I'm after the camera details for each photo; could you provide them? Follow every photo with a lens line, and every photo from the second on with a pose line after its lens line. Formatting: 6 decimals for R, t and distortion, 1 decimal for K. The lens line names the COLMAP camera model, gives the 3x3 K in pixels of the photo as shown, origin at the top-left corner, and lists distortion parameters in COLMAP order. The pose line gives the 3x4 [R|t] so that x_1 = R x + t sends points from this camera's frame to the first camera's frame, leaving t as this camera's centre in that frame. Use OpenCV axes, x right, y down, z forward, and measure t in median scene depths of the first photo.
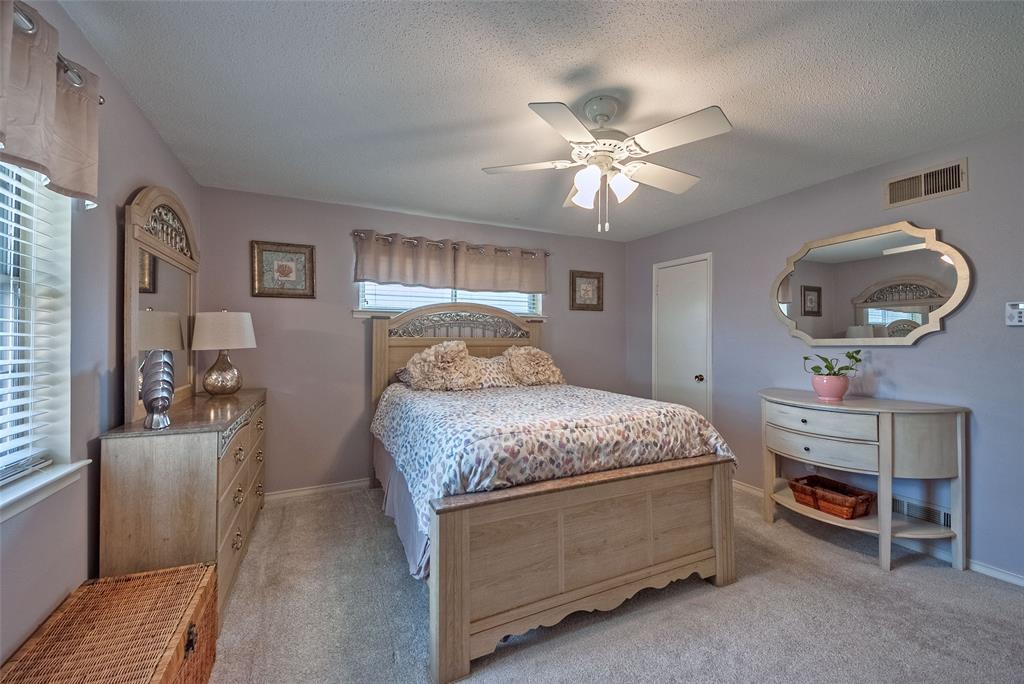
lens RADIAL K [[411.0, 0, 512.2], [0, 411.0, 339.8], [0, 0, 1]] dist [0.014722, -0.000198]
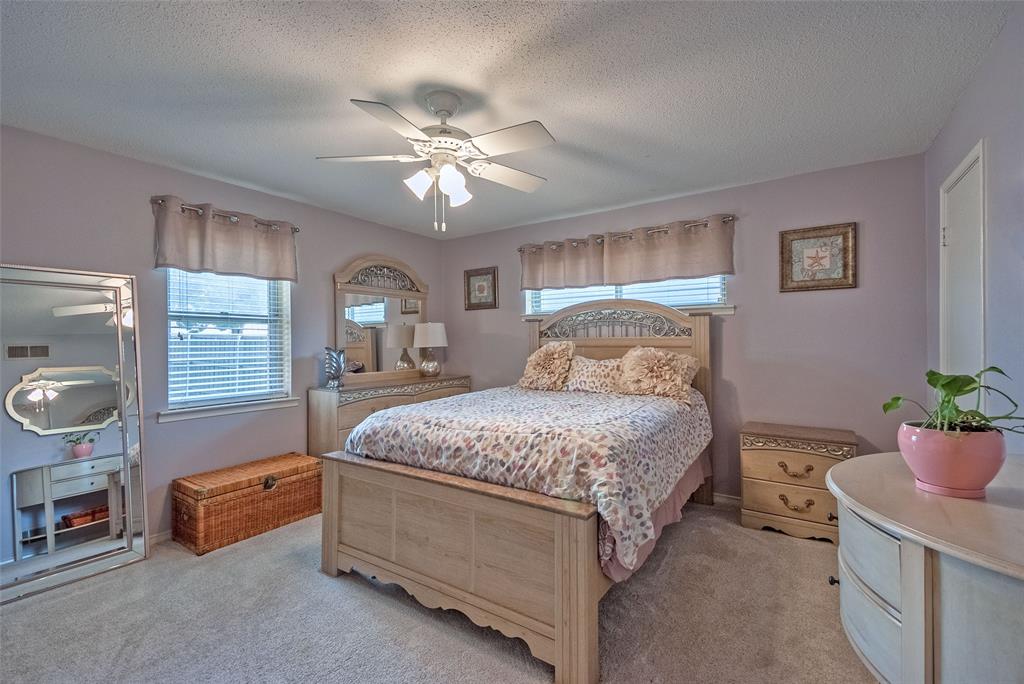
lens RADIAL K [[447.7, 0, 514.8], [0, 447.7, 344.5], [0, 0, 1]] dist [0.023613, 0.000224]
pose [[0.512427, -0.000189, -0.858731, 1.137676], [0.010236, 0.999930, 0.005888, 0.004343], [0.858670, -0.011807, 0.512393, 0.548344]]
